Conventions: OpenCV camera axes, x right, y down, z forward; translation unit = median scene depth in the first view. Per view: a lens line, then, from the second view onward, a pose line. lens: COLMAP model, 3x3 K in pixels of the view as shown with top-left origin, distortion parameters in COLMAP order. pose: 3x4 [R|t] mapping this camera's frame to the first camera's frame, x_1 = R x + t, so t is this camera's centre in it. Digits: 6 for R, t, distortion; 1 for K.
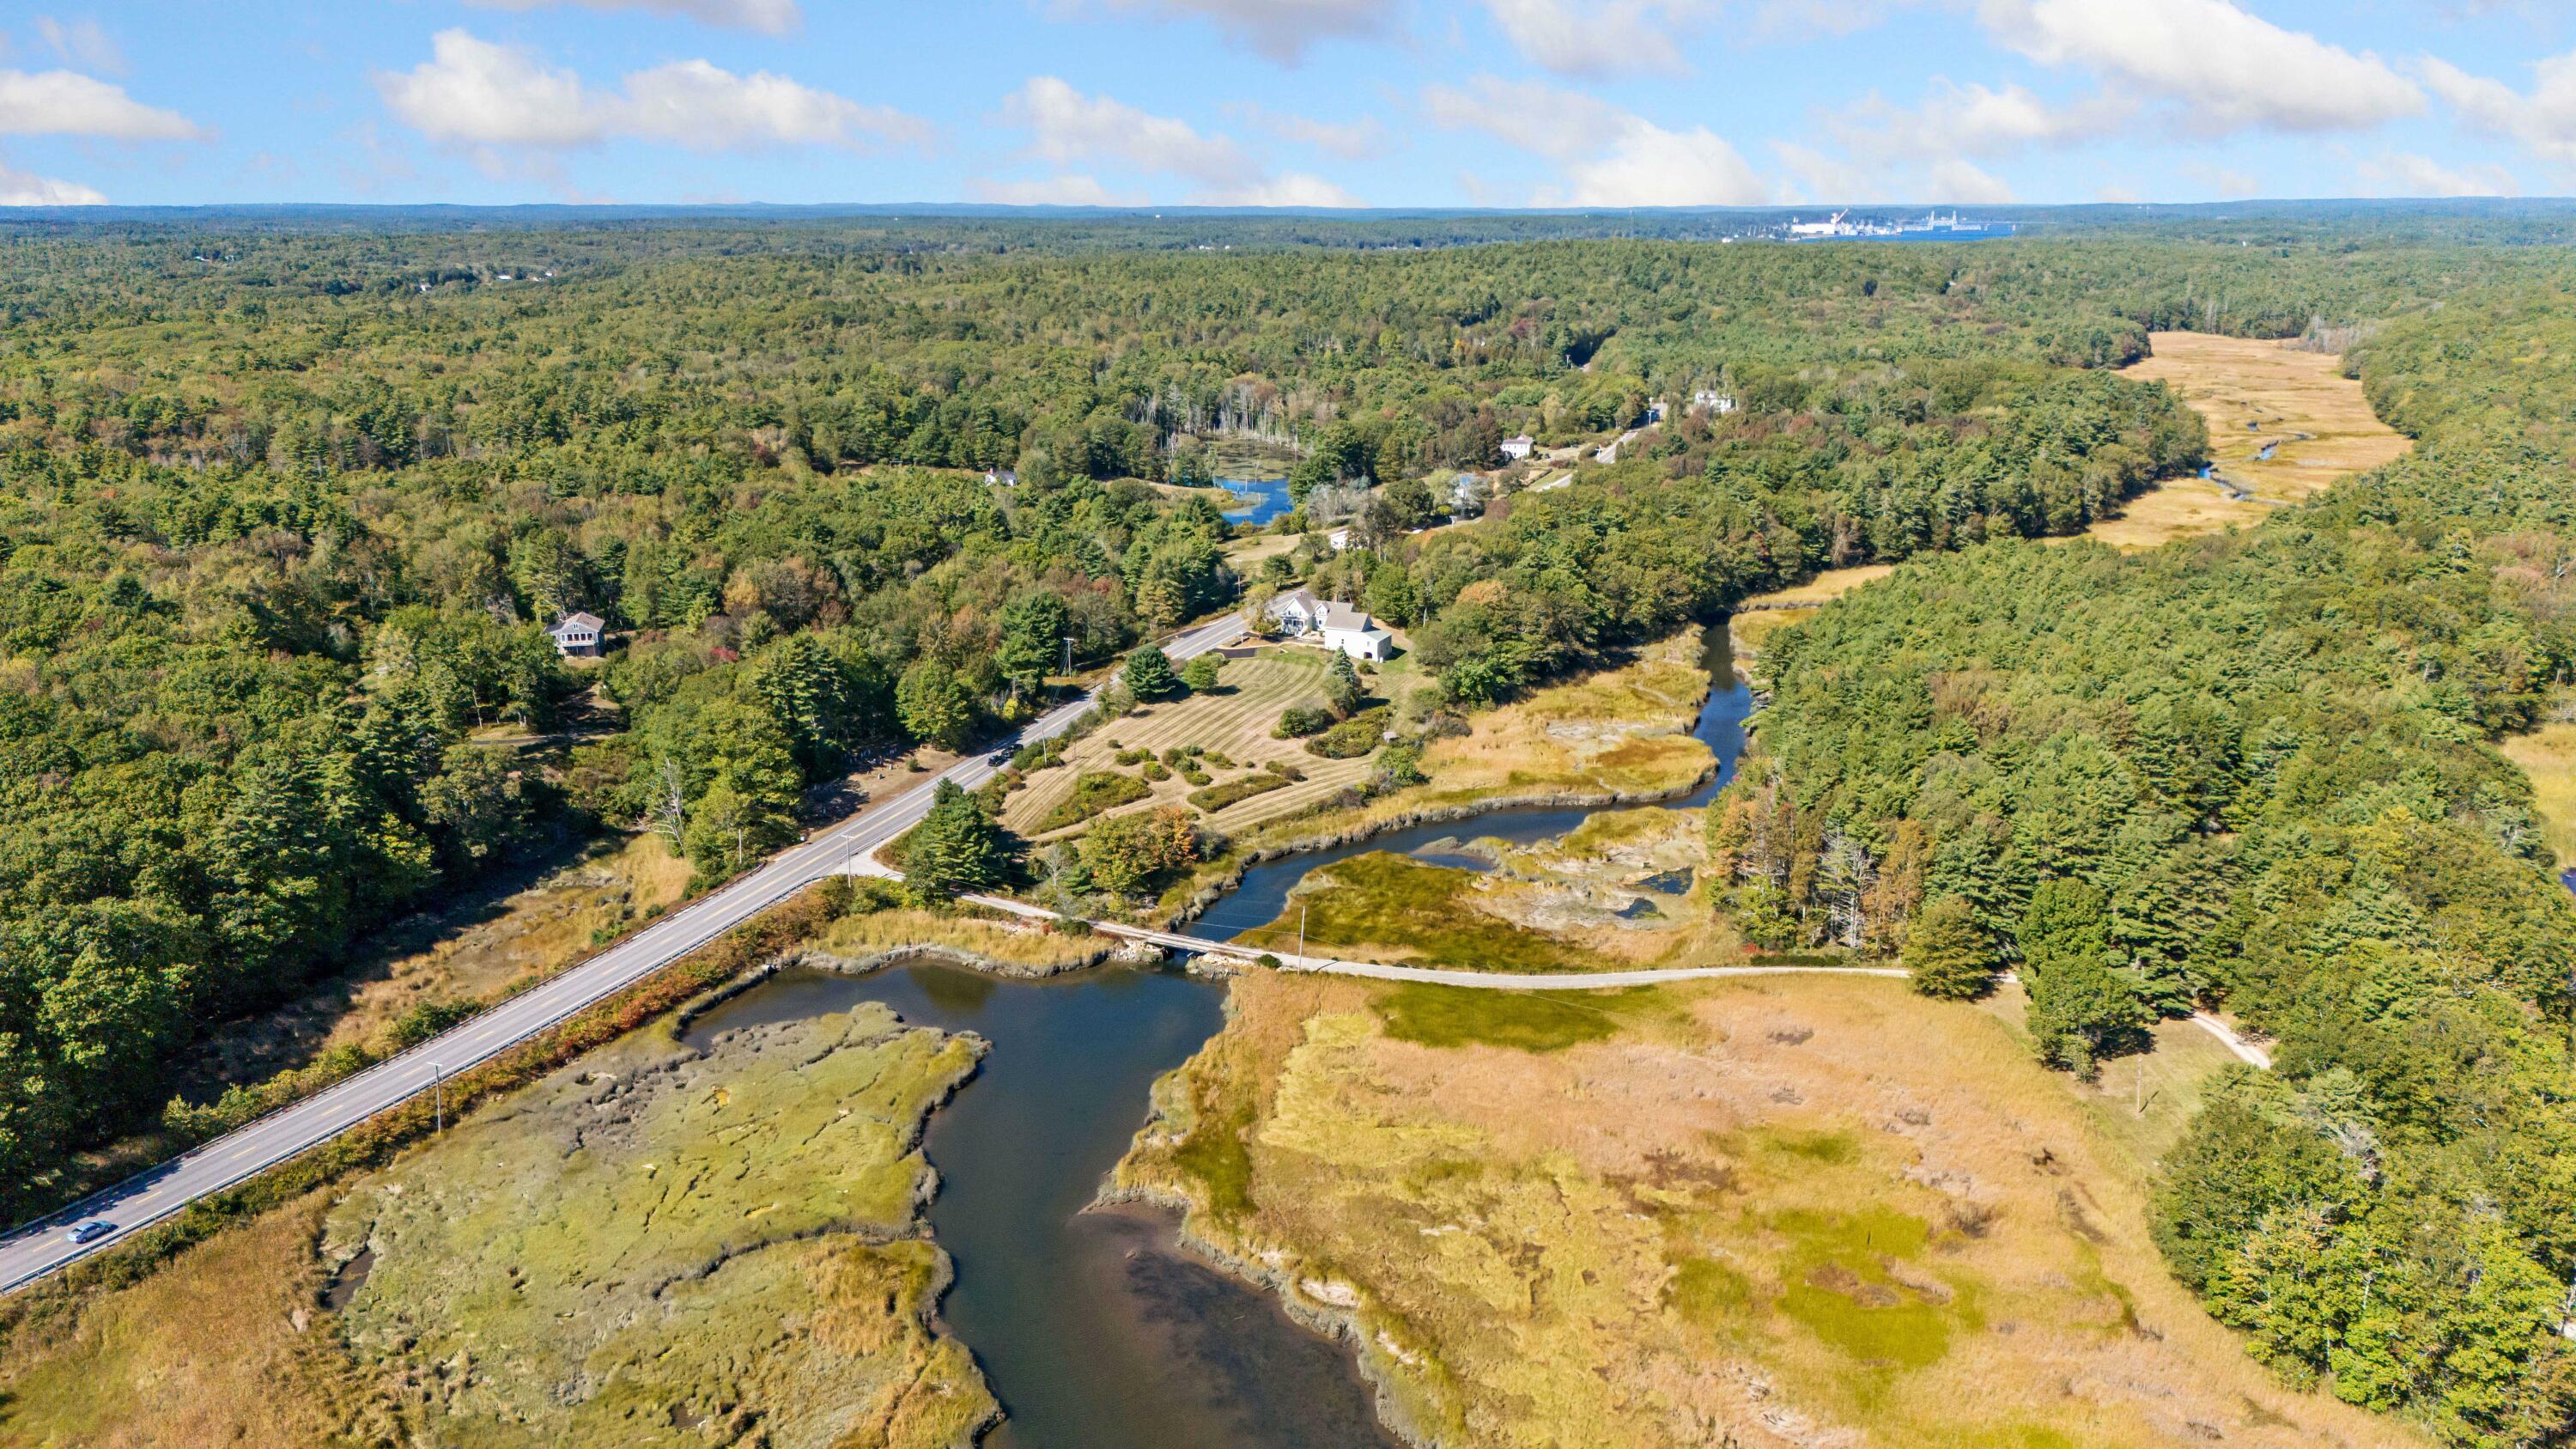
lens RADIAL K [[1898.5, 0, 1288.0], [0, 1898.5, 724.5], [0, 0, 1]] dist [0.091395, -0.134772]
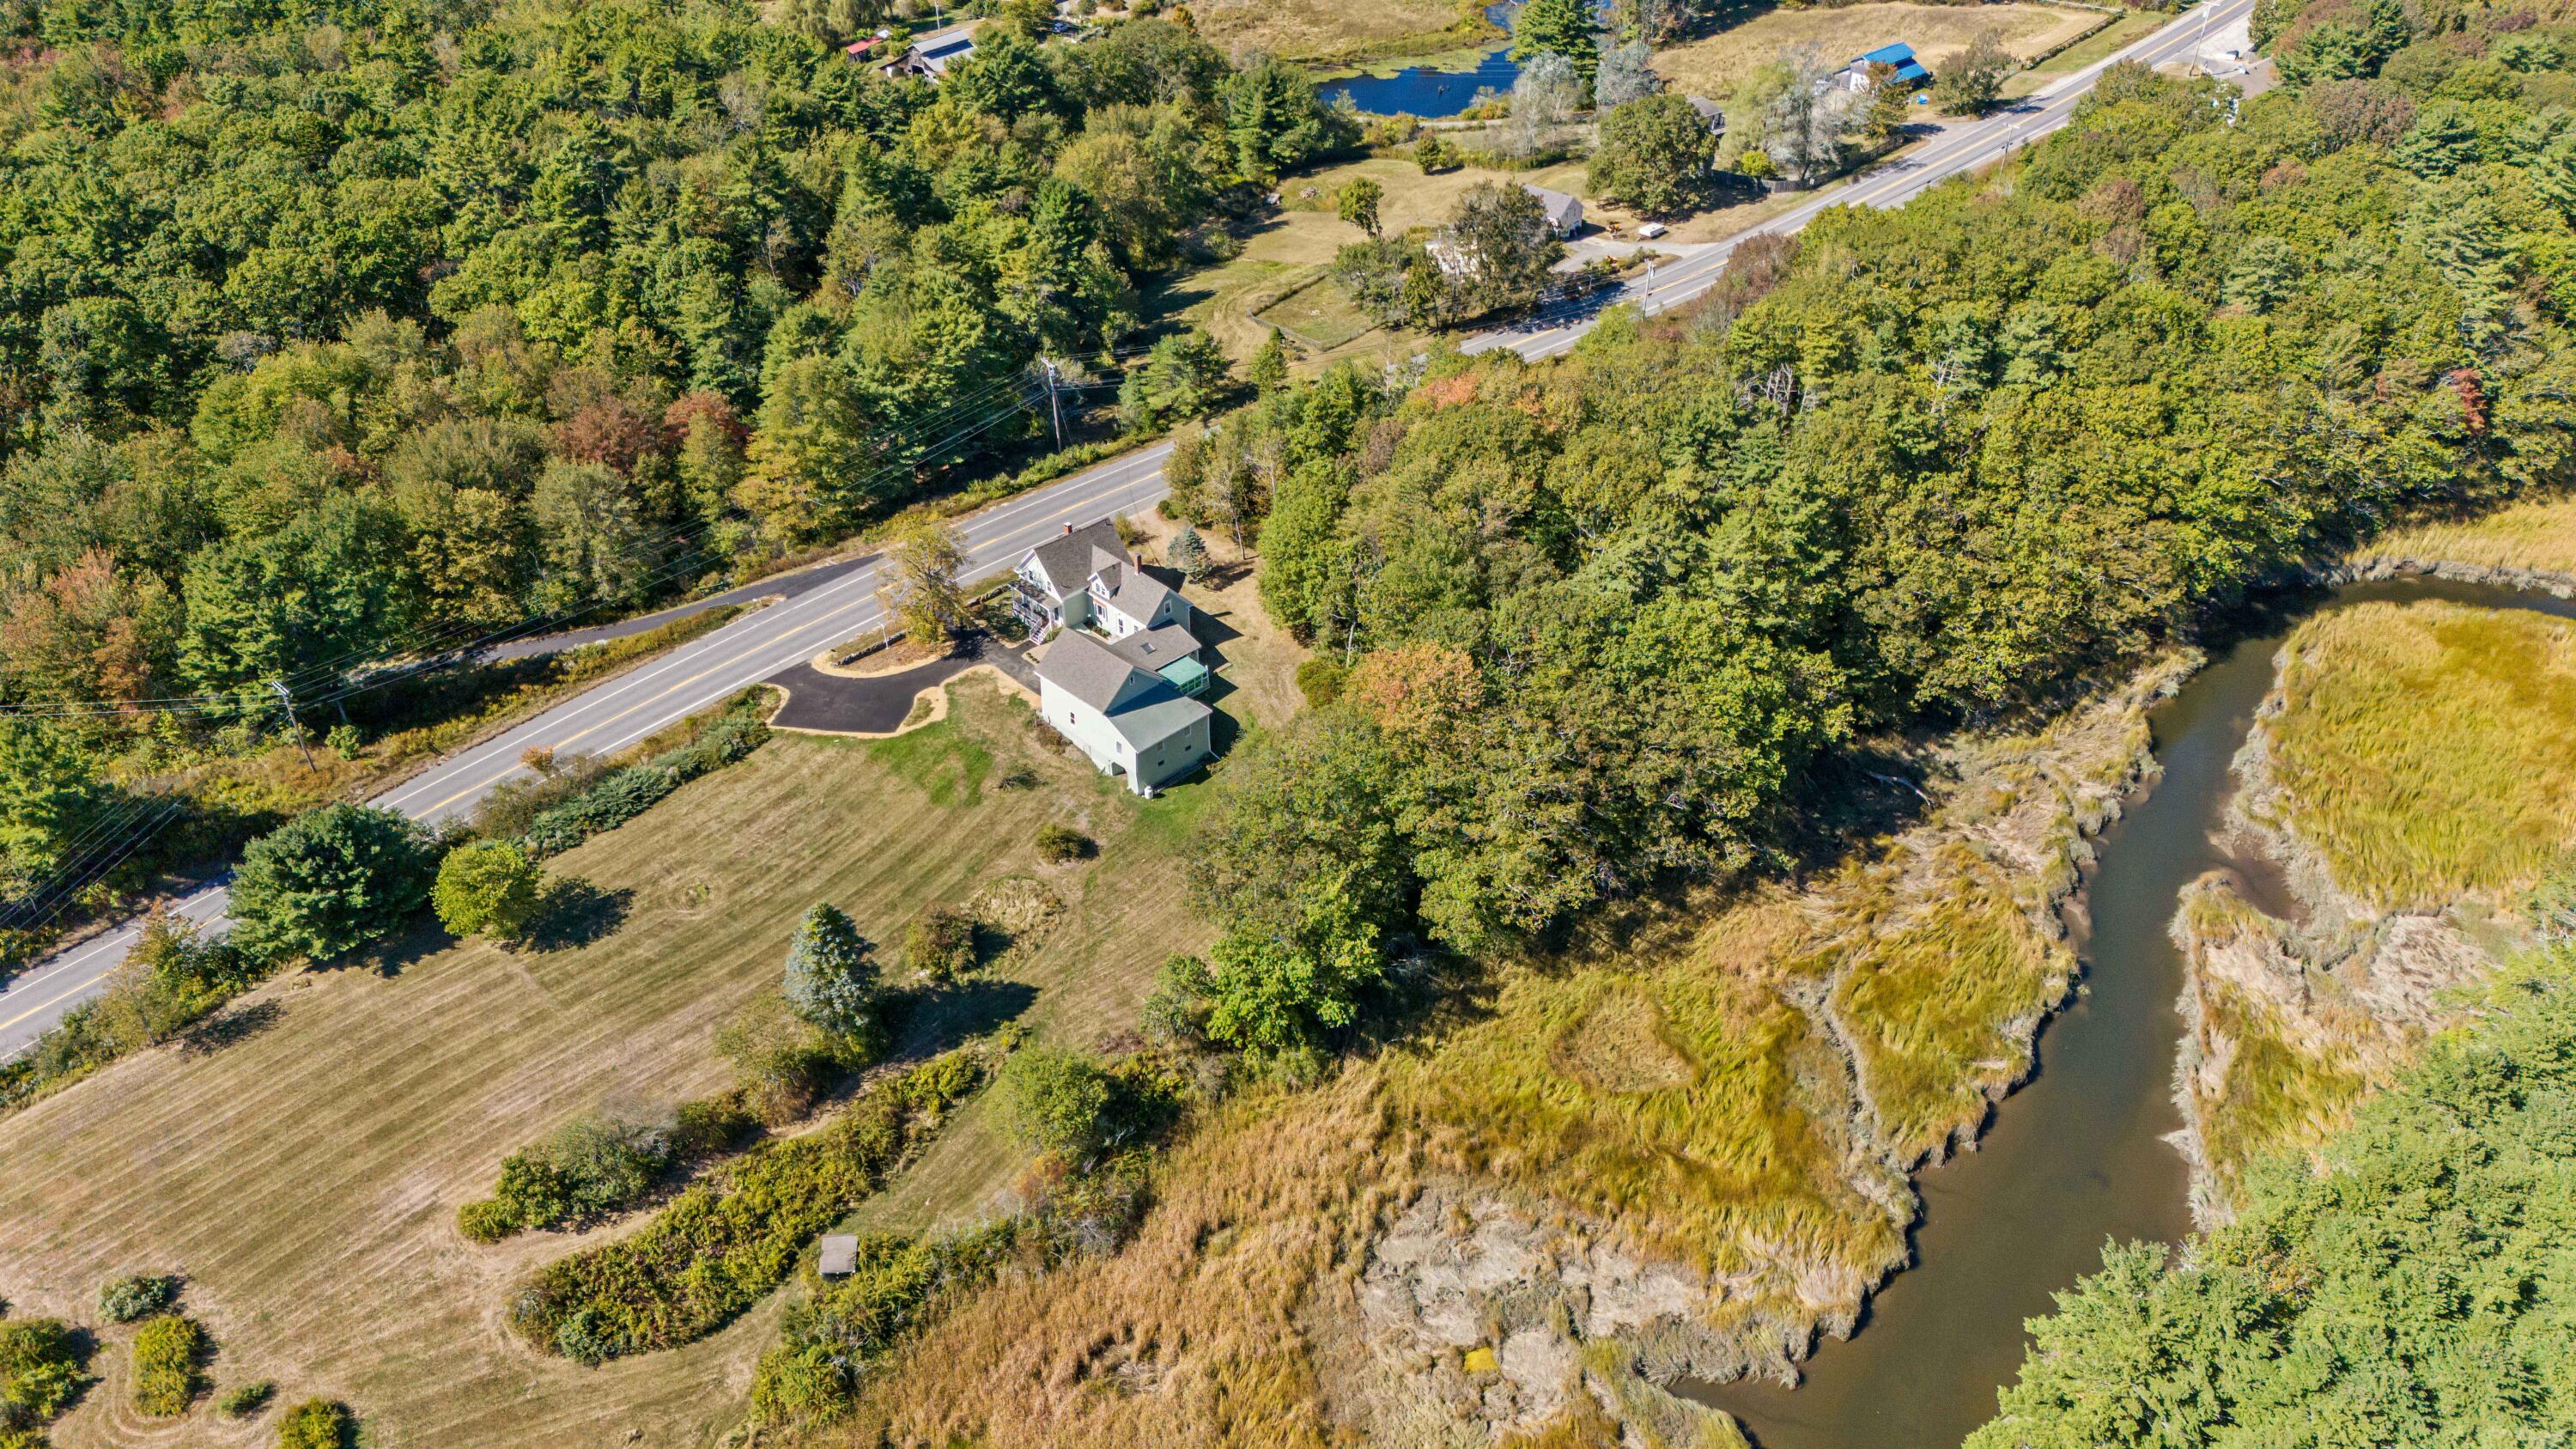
lens RADIAL K [[1898.5, 0, 1288.0], [0, 1898.5, 724.5], [0, 0, 1]] dist [0.091395, -0.134772]
pose [[0.936166, 0.191191, -0.295024, 0.156064], [-0.082852, 0.935538, 0.343371, -0.151158], [0.341655, -0.297009, 0.891660, 0.567082]]
